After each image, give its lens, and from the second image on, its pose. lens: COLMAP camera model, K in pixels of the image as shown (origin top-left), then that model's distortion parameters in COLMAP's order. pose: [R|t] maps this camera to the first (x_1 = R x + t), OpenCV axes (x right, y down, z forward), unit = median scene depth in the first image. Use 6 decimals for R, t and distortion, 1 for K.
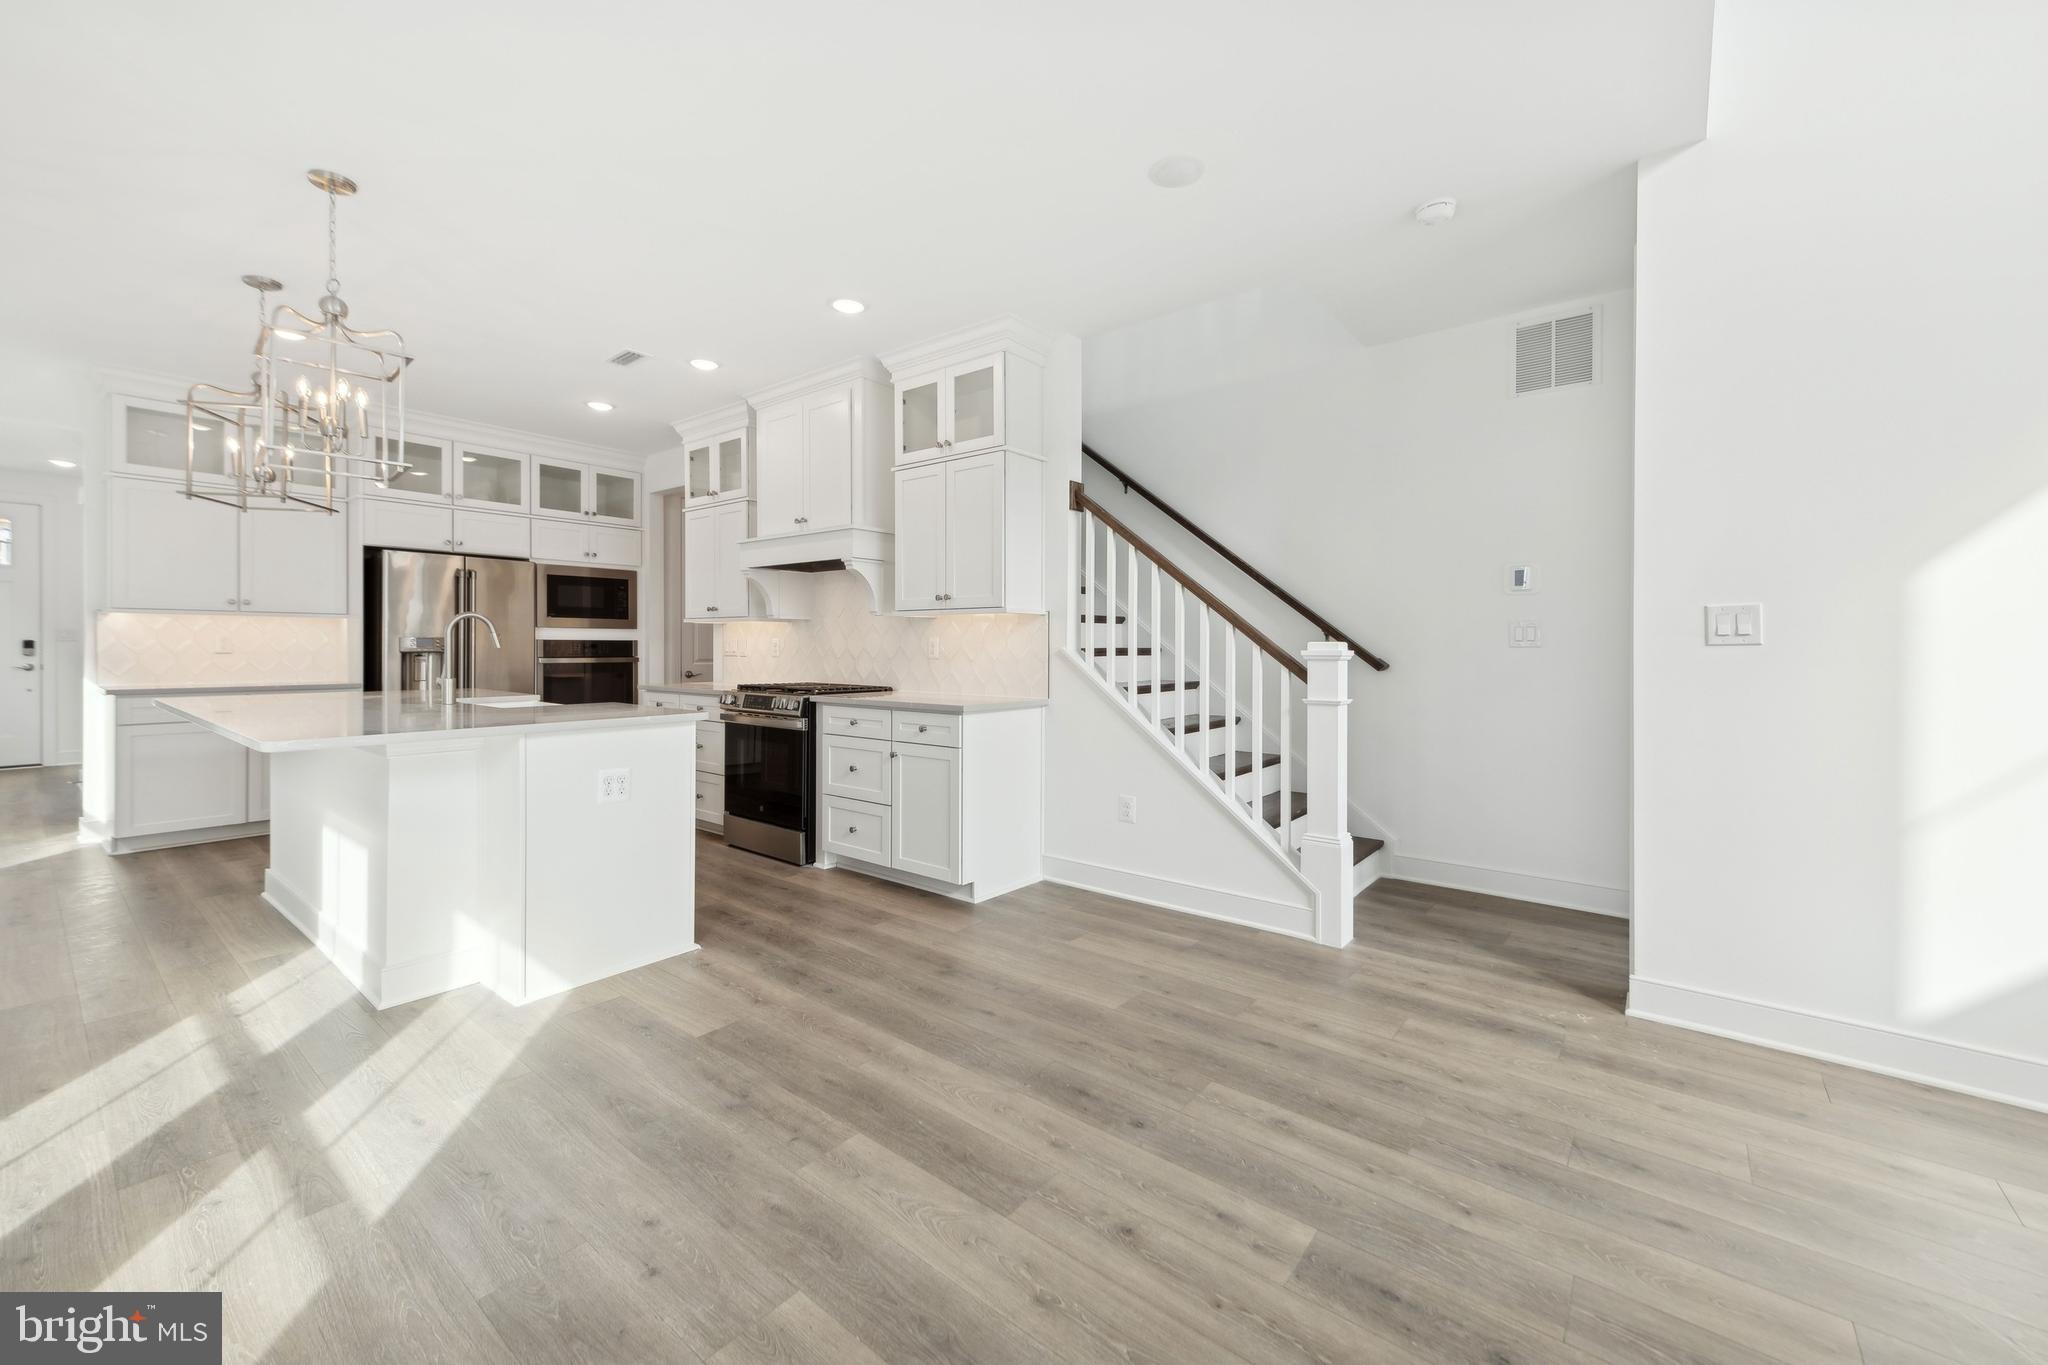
lens RADIAL K [[807.6, 0, 1015.0], [0, 807.6, 649.0], [0, 0, 1]] dist [0.009391, -0.000174]
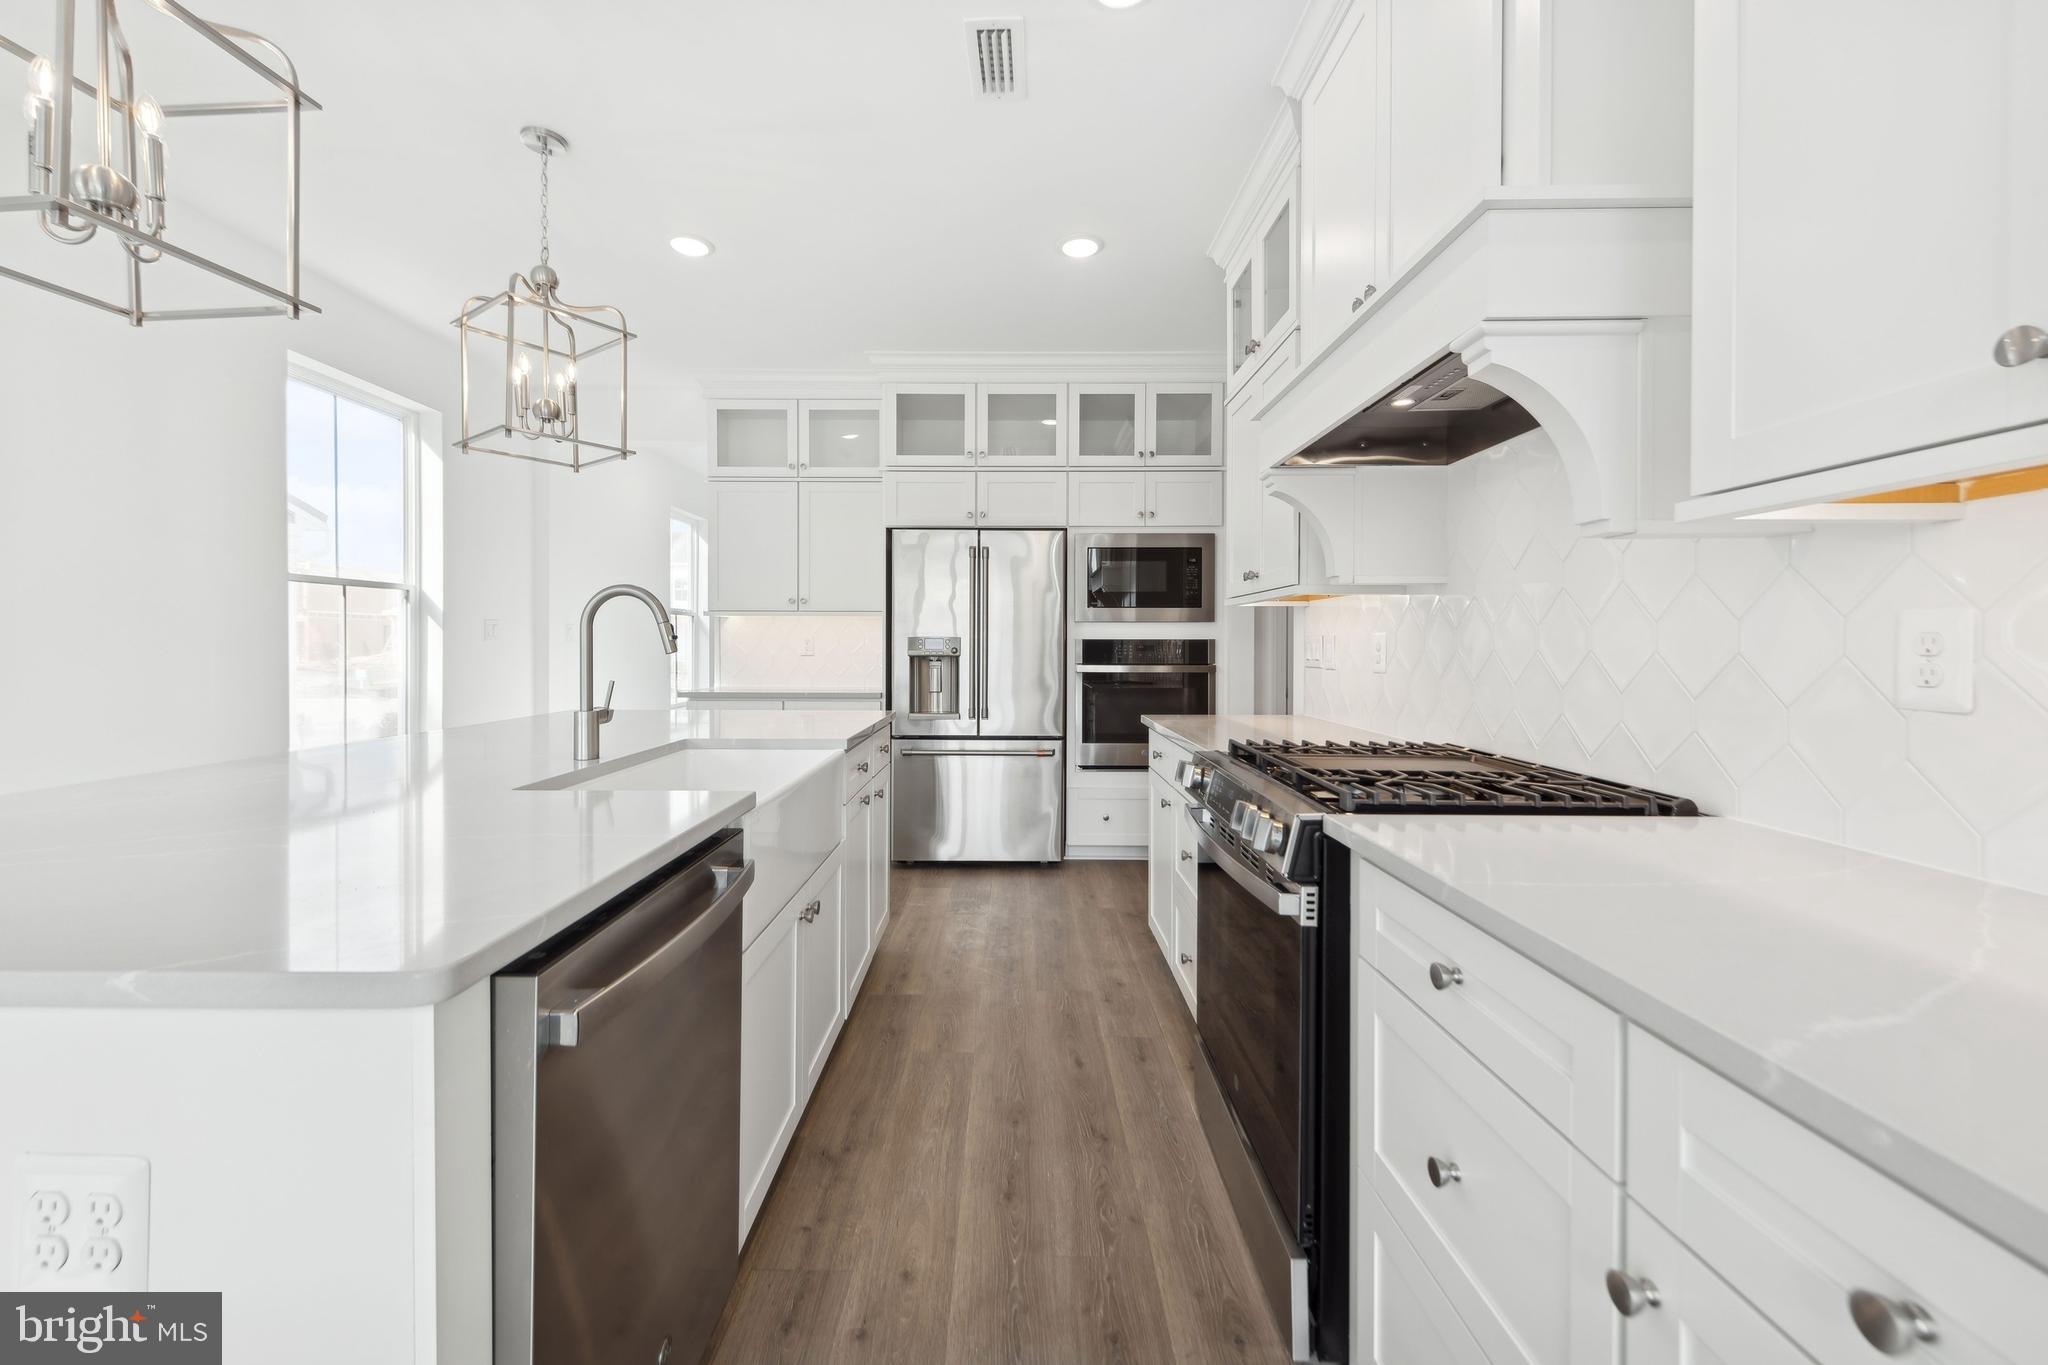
lens RADIAL K [[807.6, 0, 1015.0], [0, 807.6, 649.0], [0, 0, 1]] dist [0.009391, -0.000174]
pose [[0.622791, 0.002799, -0.782383, -0.063683], [-0.002619, 0.999995, 0.001493, -0.003936], [0.782384, 0.001119, 0.622796, 0.518060]]
